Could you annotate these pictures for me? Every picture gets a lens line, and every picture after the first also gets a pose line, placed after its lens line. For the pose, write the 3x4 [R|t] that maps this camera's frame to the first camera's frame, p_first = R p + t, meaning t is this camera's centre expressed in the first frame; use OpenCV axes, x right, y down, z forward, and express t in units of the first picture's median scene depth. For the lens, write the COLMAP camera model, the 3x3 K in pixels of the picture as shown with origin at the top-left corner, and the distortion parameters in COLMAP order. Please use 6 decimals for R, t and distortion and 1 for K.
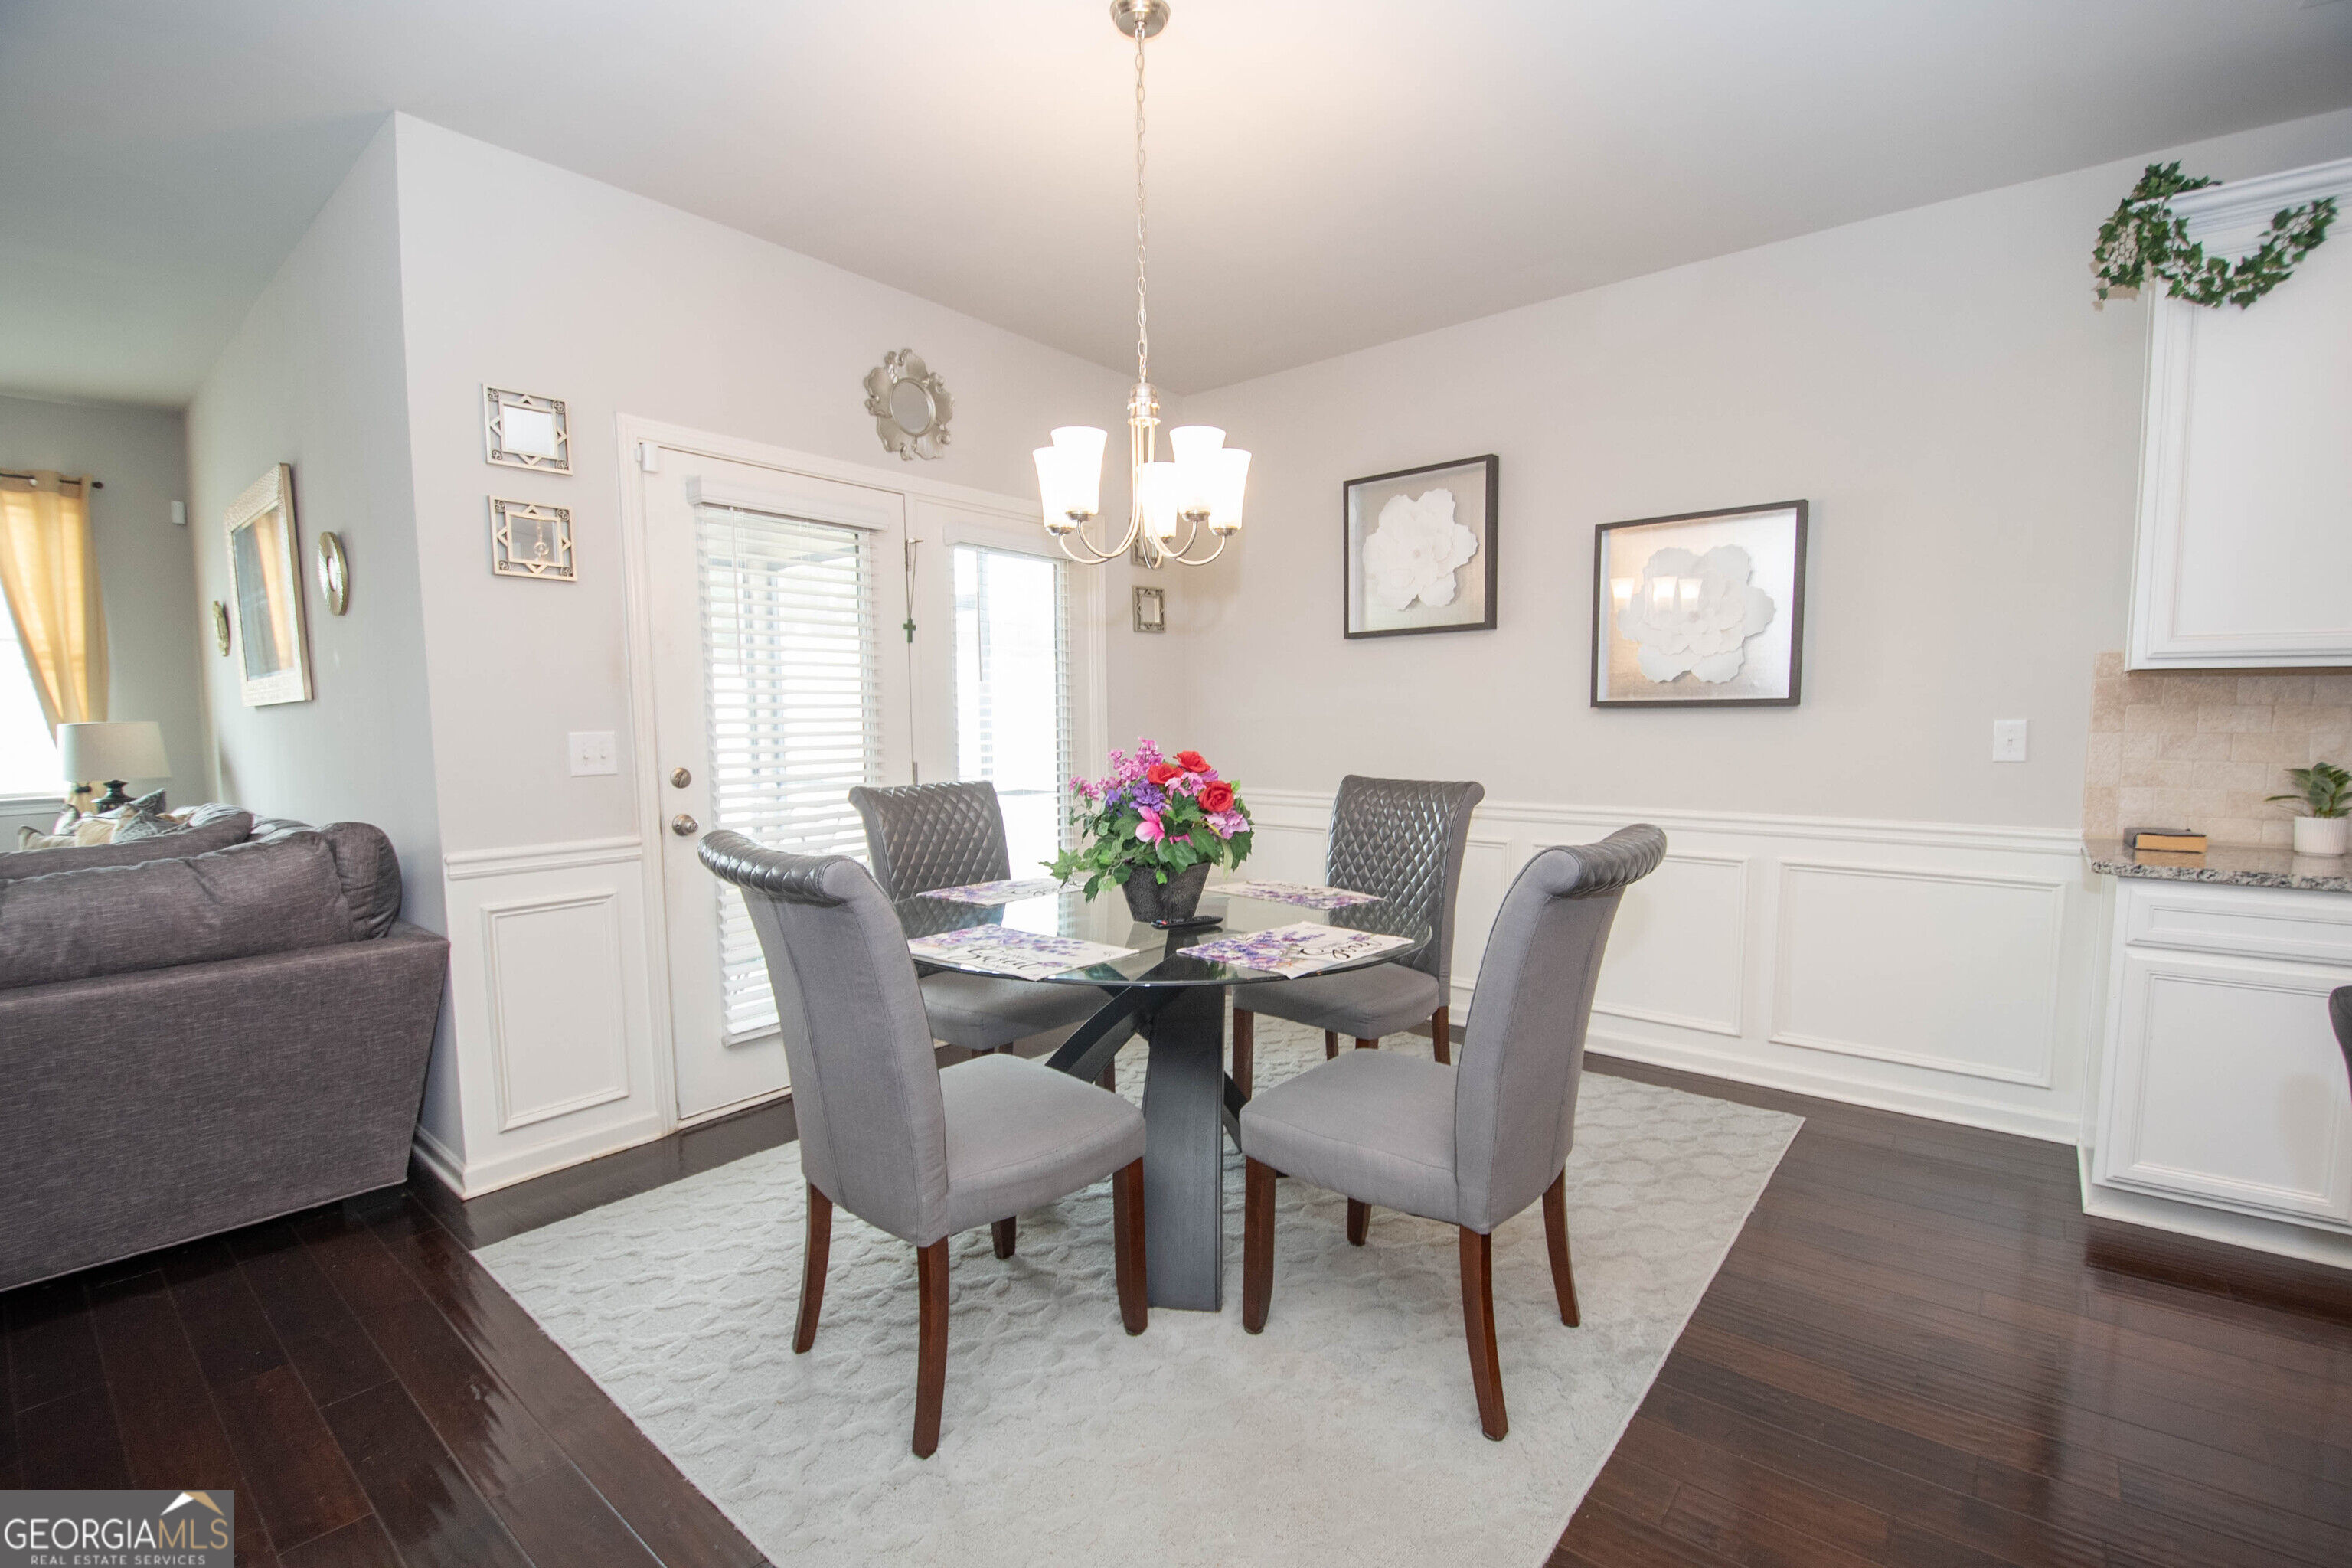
lens RADIAL K [[1025.8, 0, 1185.7], [0, 1025.8, 810.8], [0, 0, 1]] dist [-0.004371, -0.009538]
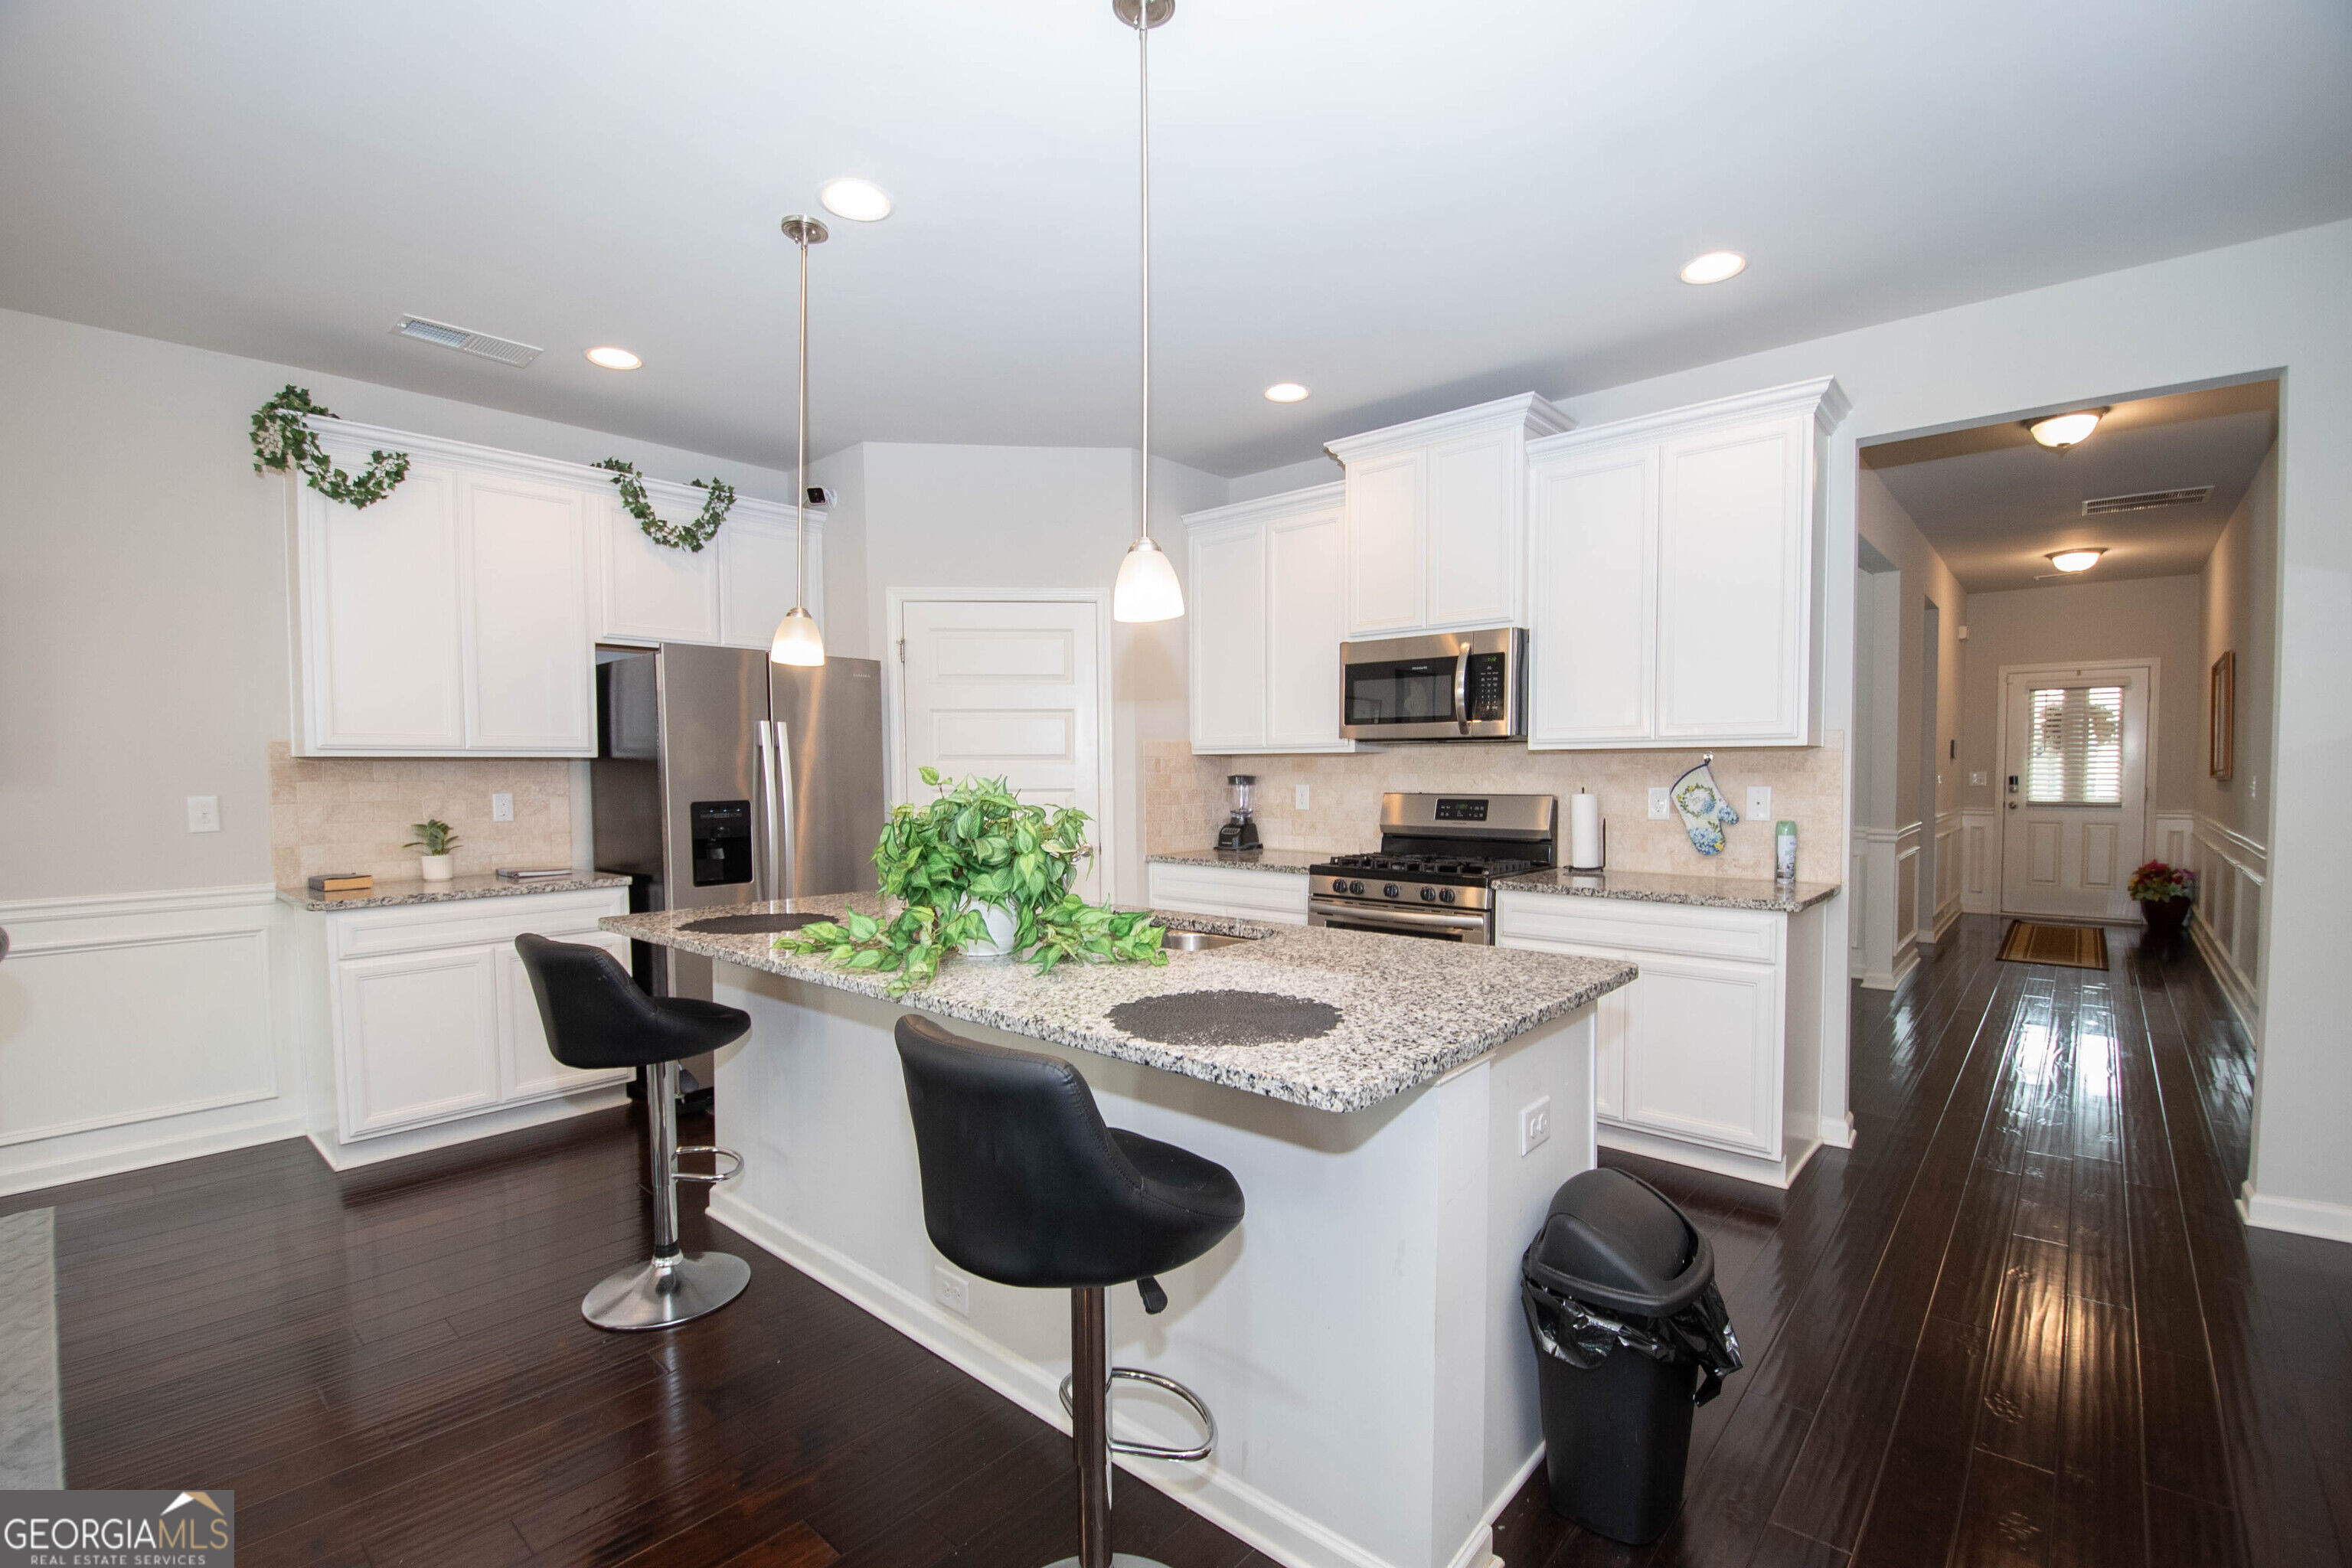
lens RADIAL K [[1025.8, 0, 1186.8], [0, 1025.8, 817.5], [0, 0, 1]] dist [-0.004371, -0.009538]
pose [[0.021758, -0.045400, 0.998732, -0.363699], [0.097983, 0.994256, 0.043062, -0.005142], [-0.994950, 0.096921, 0.026082, -0.165877]]
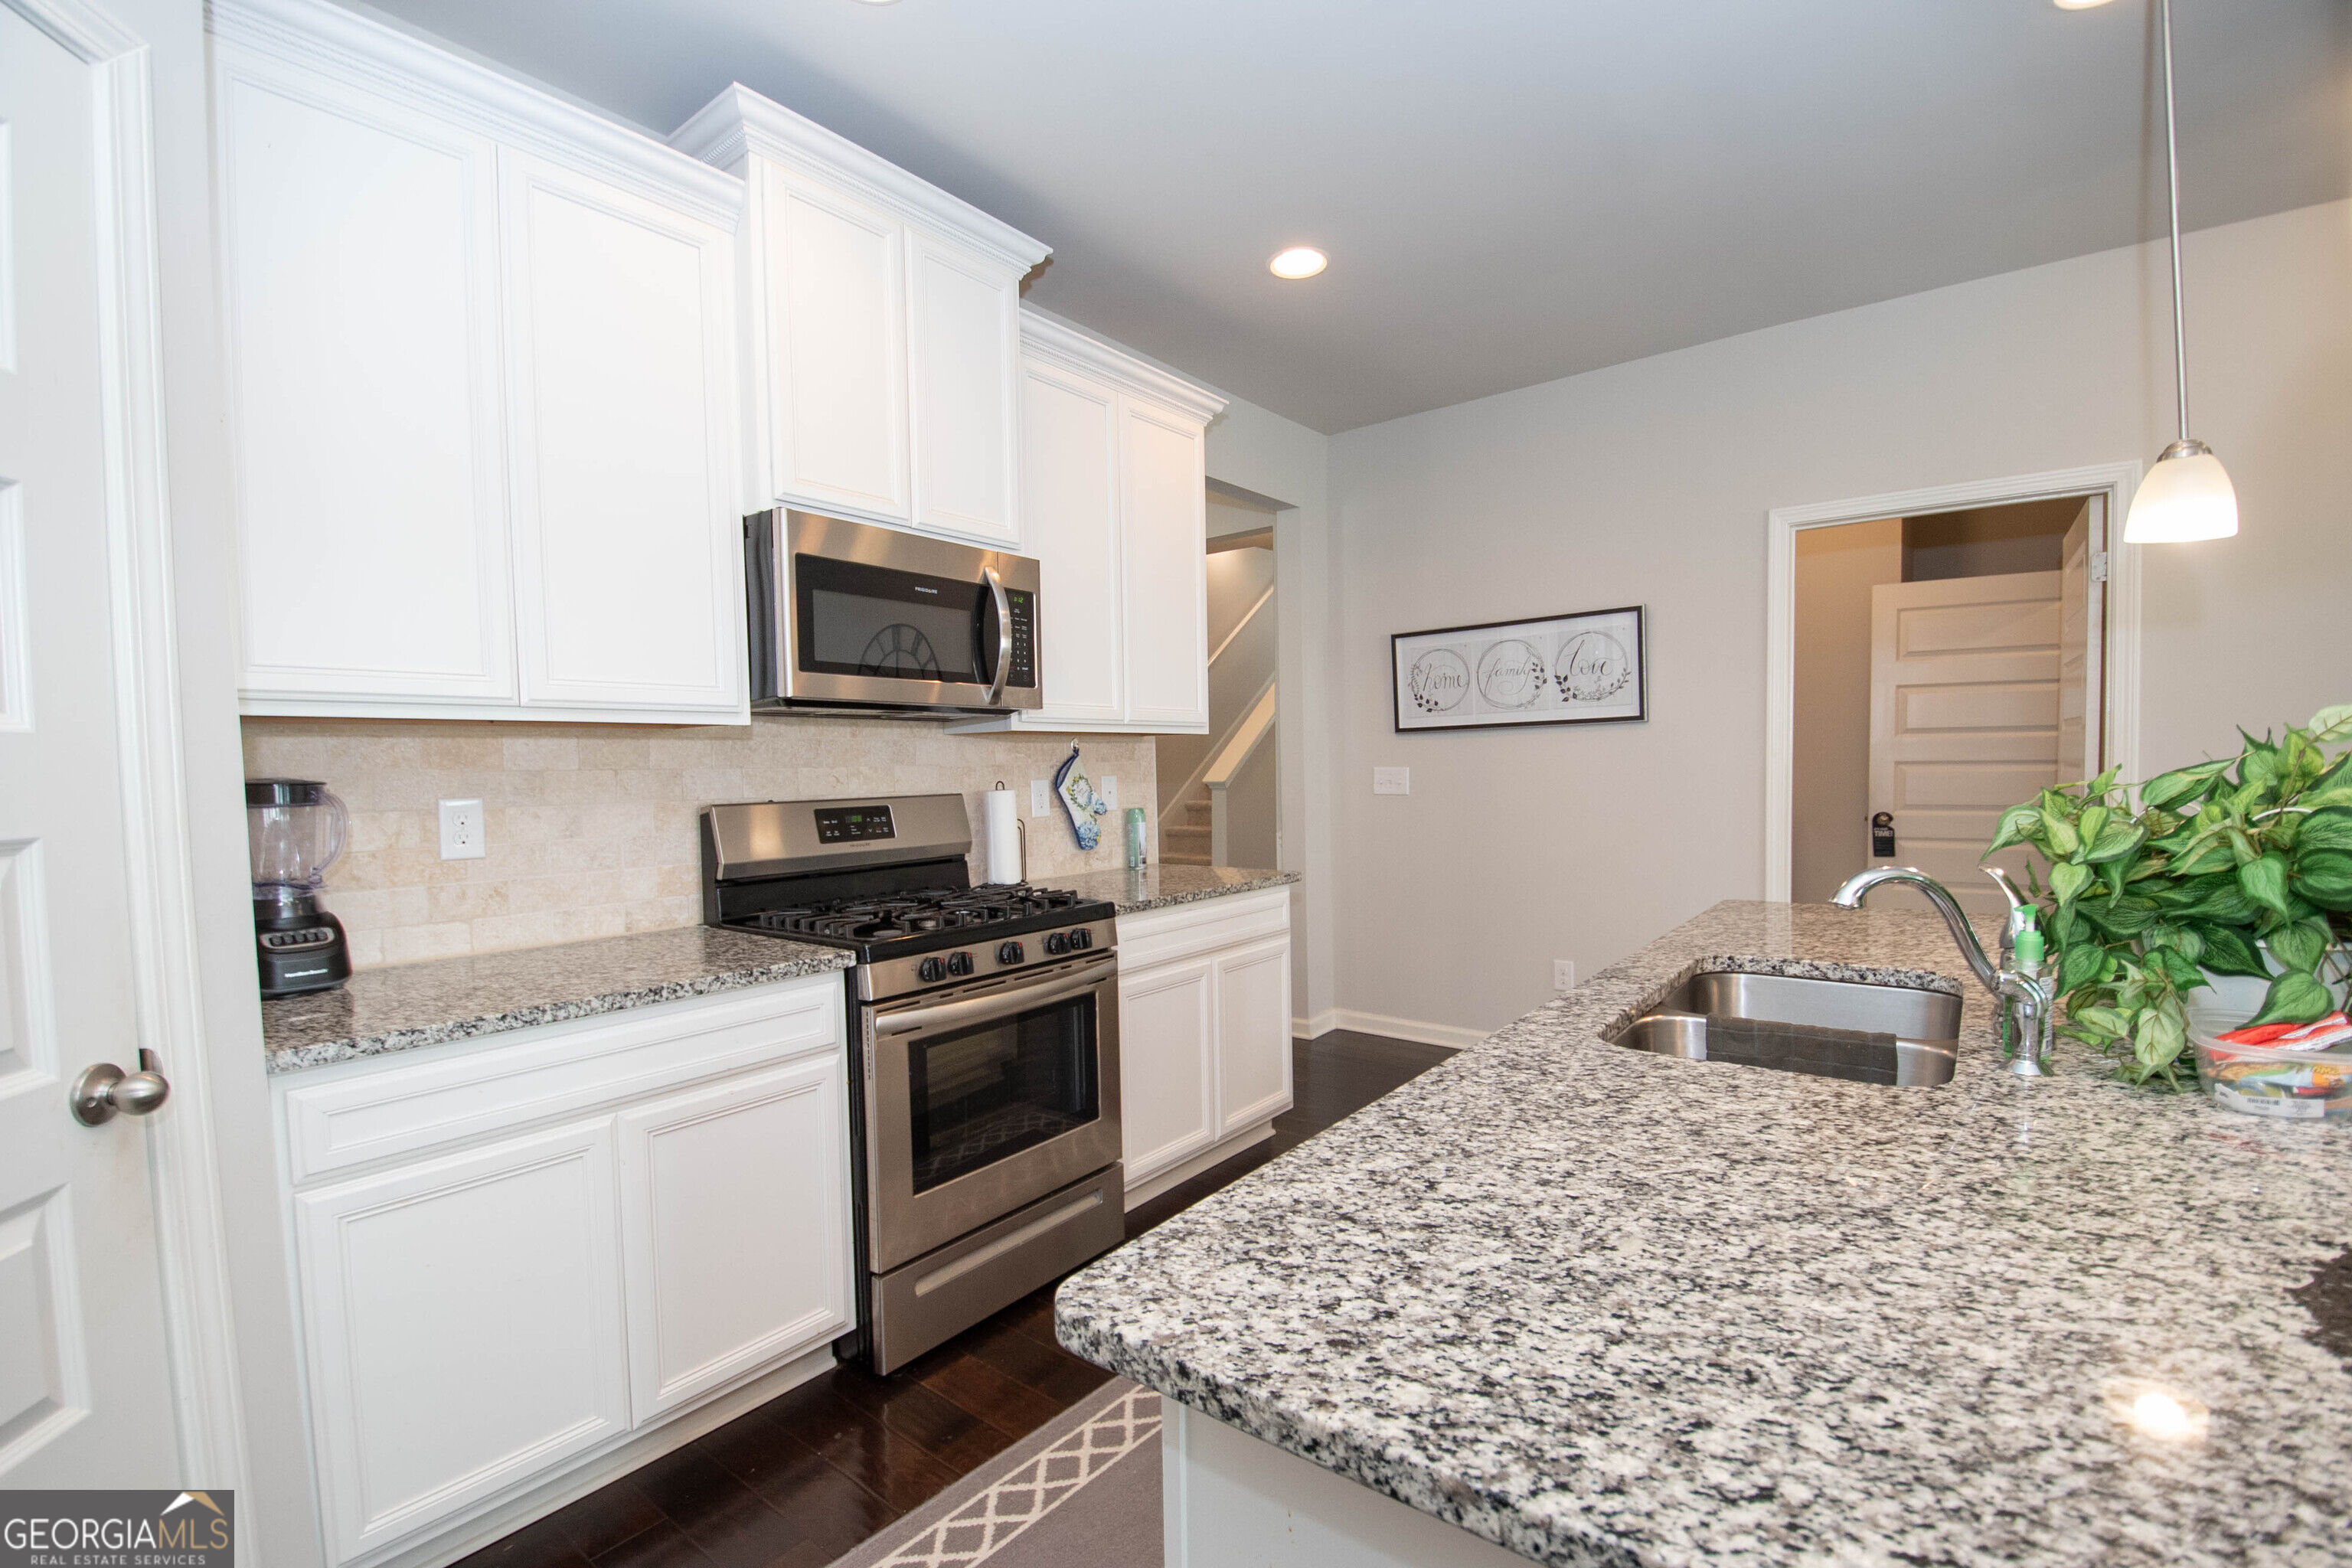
lens RADIAL K [[1025.8, 0, 1178.4], [0, 1025.8, 802.4], [0, 0, 1]] dist [-0.004371, -0.009538]
pose [[-0.999722, 0.022701, -0.006375, 1.022671], [0.021672, 0.991159, 0.130896, -0.054752], [0.009291, 0.130722, -0.991376, 0.482919]]
